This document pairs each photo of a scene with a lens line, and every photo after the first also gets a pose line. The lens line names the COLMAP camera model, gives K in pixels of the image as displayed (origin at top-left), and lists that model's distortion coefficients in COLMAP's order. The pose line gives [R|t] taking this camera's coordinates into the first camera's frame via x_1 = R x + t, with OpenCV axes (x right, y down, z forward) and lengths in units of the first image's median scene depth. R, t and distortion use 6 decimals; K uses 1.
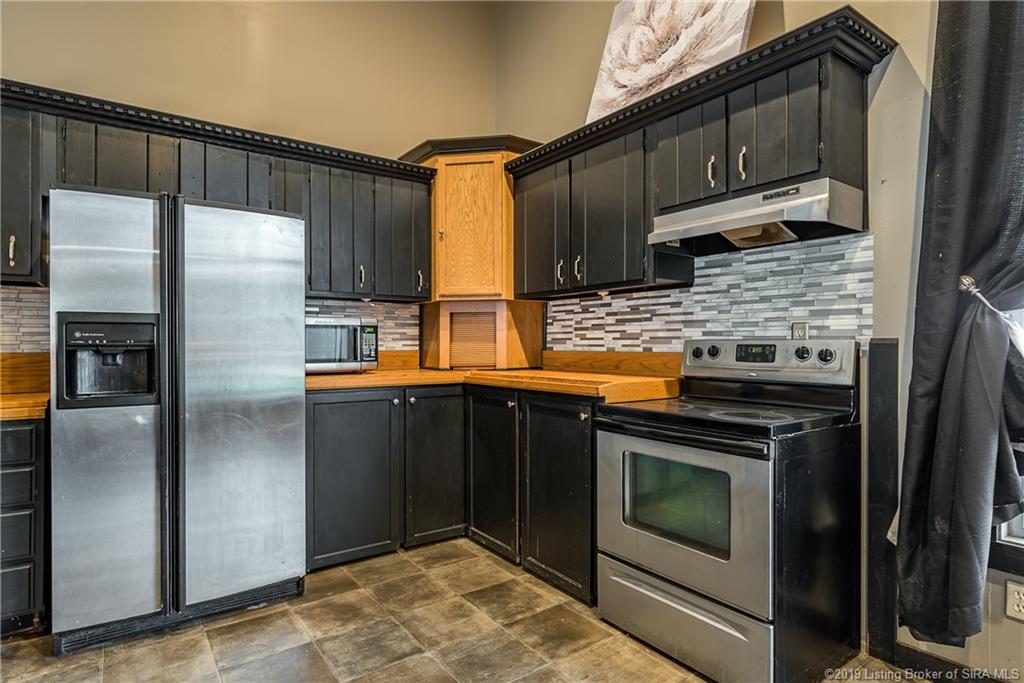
lens RADIAL K [[559.2, 0, 512.0], [0, 559.2, 341.5], [0, 0, 1]] dist [0.000924, 0.000620]
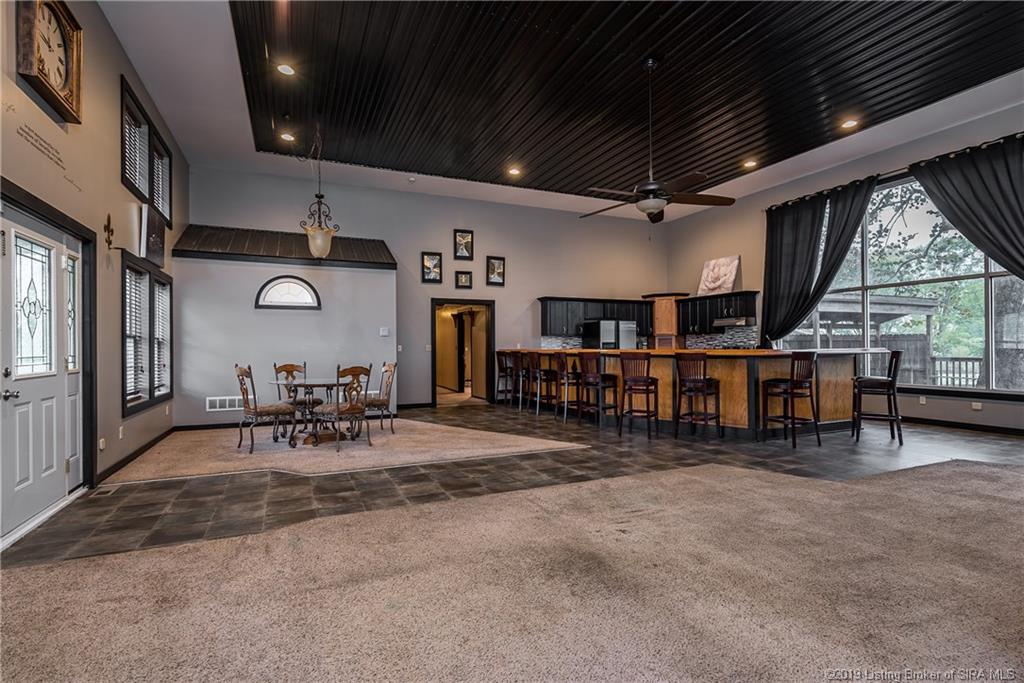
lens RADIAL K [[489.7, 0, 512.0], [0, 489.7, 341.5], [0, 0, 1]] dist [-0.001582, -0.000371]
pose [[0.979955, -0.007627, -0.199072, -0.526652], [0.006358, 0.999955, -0.007014, -0.020267], [0.199116, 0.005608, 0.979960, -2.990842]]
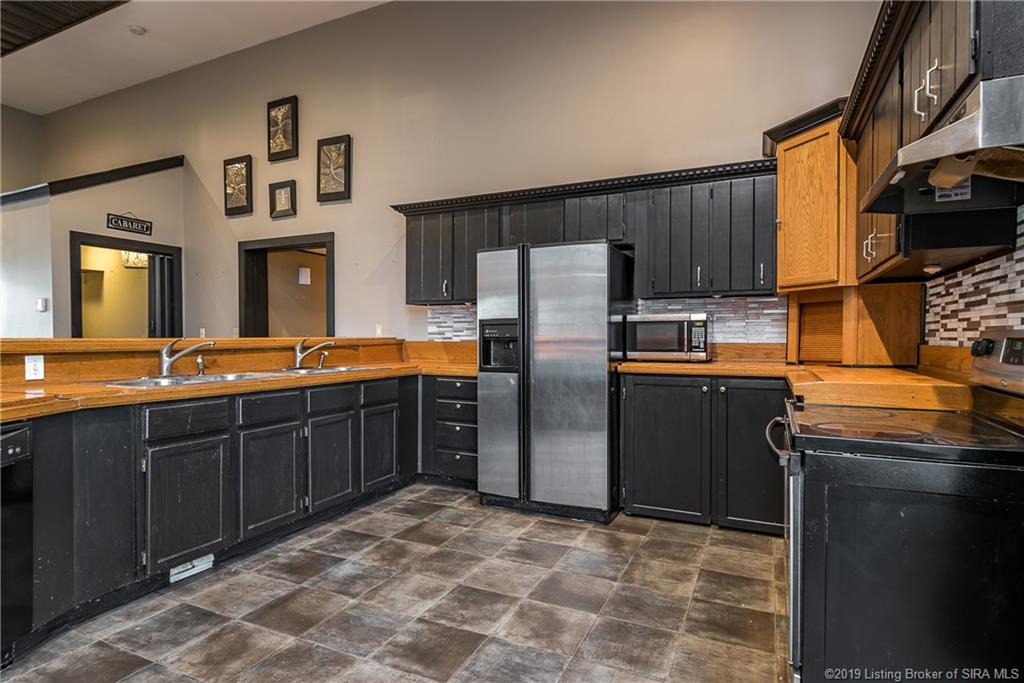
lens RADIAL K [[573.2, 0, 512.0], [0, 573.2, 341.5], [0, 0, 1]] dist [0.000294, -0.000321]
pose [[0.466972, 0.008108, -0.884235, 0.645452], [0.002354, 0.999943, 0.010413, 0.001552], [0.884269, -0.006944, 0.466926, 0.146419]]
